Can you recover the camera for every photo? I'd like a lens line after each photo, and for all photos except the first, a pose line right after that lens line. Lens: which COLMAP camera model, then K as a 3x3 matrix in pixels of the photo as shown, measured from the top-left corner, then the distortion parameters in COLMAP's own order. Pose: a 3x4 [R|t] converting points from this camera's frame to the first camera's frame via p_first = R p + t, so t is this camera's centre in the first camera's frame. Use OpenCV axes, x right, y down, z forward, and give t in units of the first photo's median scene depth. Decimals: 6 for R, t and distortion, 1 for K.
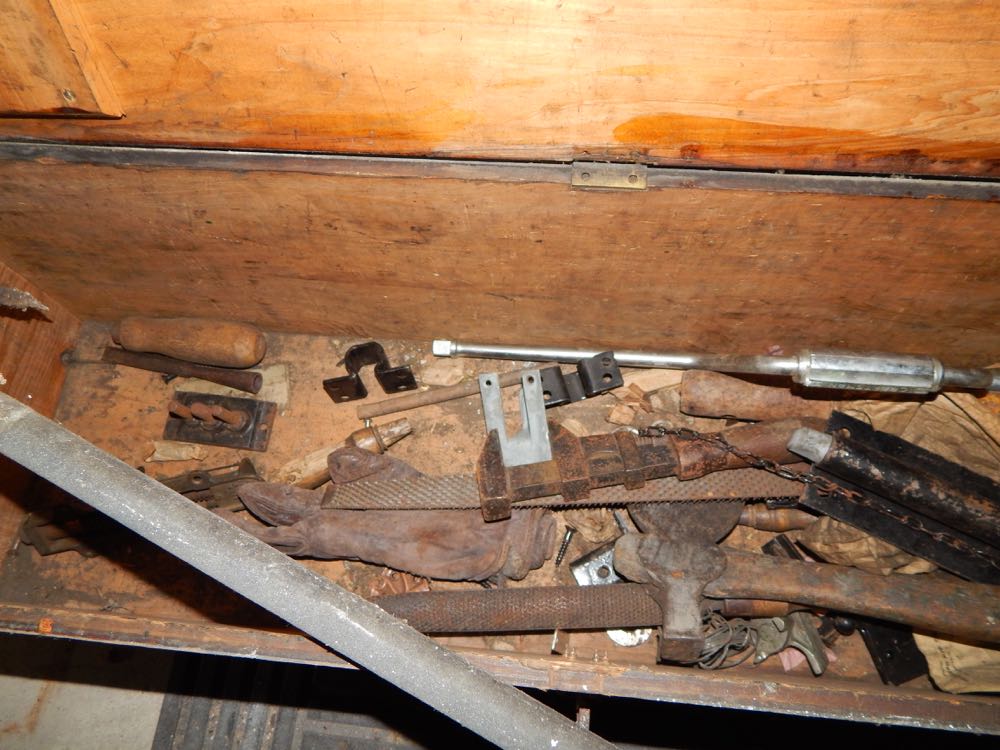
lens RADIAL K [[719.0, 0, 505.0], [0, 719.0, 380.6], [0, 0, 1]] dist [0.010362, -0.015476]
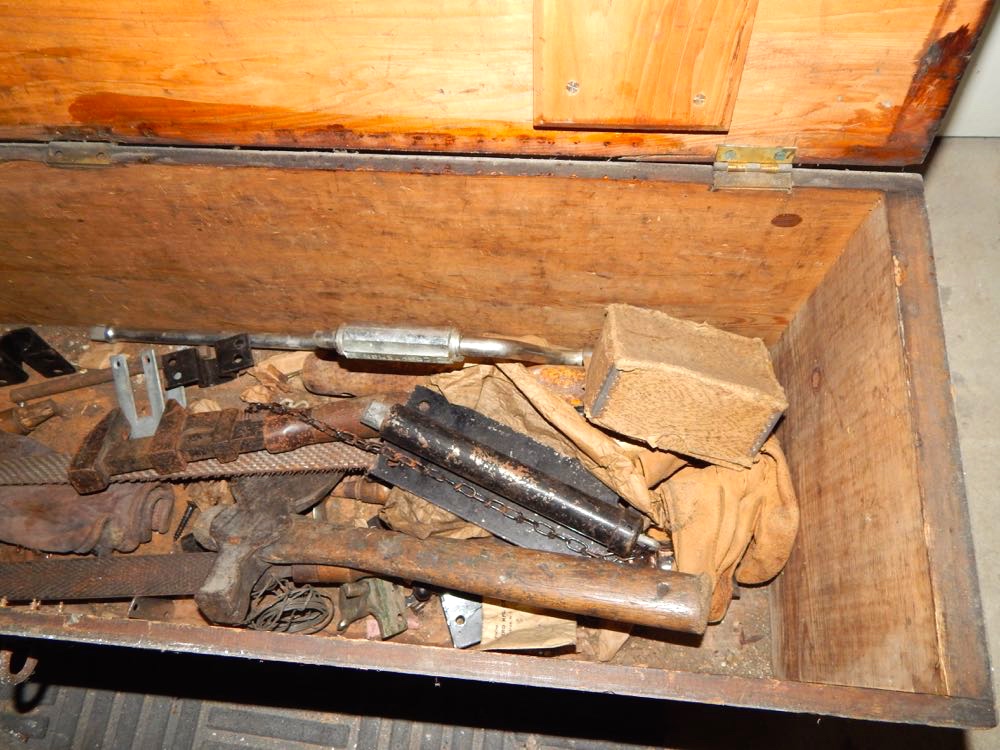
lens RADIAL K [[719.0, 0, 495.4], [0, 719.0, 380.2], [0, 0, 1]] dist [0.010362, -0.015476]
pose [[0.999975, -0.006630, -0.002603, 0.629225], [0.006564, 0.999676, -0.024601, 0.066717], [0.002765, 0.024583, 0.999694, -0.043762]]
